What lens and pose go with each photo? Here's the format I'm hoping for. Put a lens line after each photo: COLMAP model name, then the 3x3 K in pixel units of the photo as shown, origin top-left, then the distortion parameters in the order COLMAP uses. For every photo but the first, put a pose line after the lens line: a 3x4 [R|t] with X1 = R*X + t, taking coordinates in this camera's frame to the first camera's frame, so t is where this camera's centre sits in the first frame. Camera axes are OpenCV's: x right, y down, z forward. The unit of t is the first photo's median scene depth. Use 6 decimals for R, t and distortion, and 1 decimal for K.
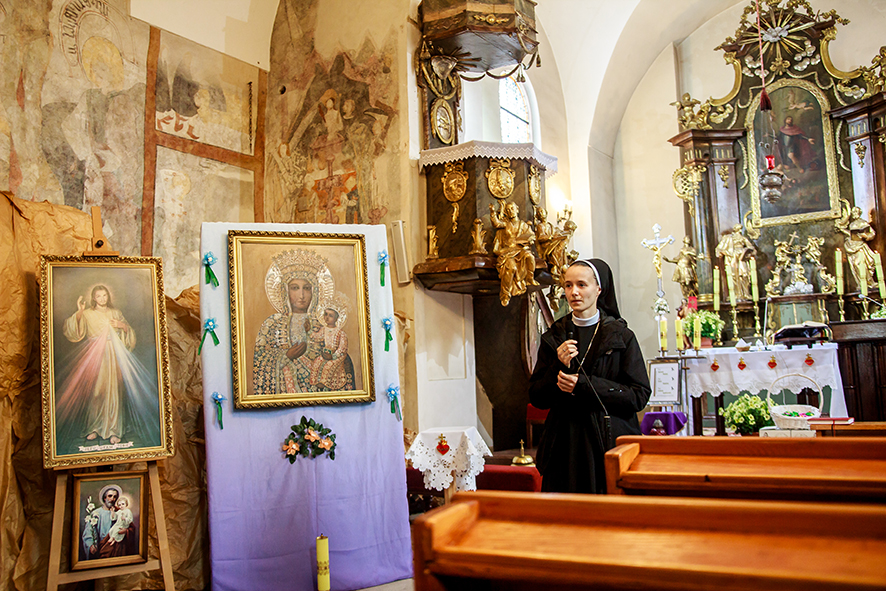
lens RADIAL K [[789.7, 0, 443.0], [0, 789.7, 295.5], [0, 0, 1]] dist [-0.074685, 0.072213]
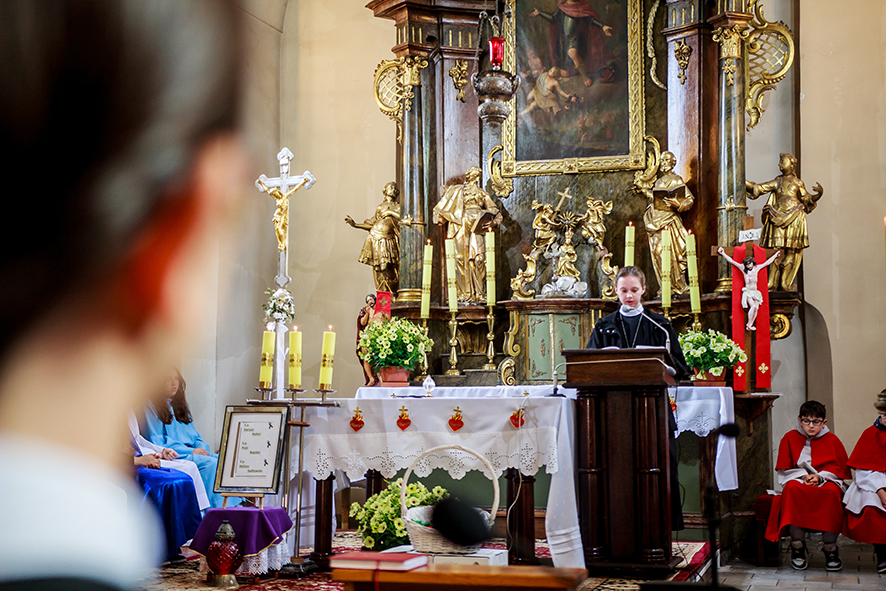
lens RADIAL K [[1324.2, 0, 443.0], [0, 1324.2, 295.5], [0, 0, 1]] dist [0.086471, 0.143483]
pose [[0.966519, 0.057896, 0.249980, 0.132220], [-0.060393, 0.998172, 0.002325, -0.000488], [-0.249388, -0.017344, 0.968248, 0.090597]]
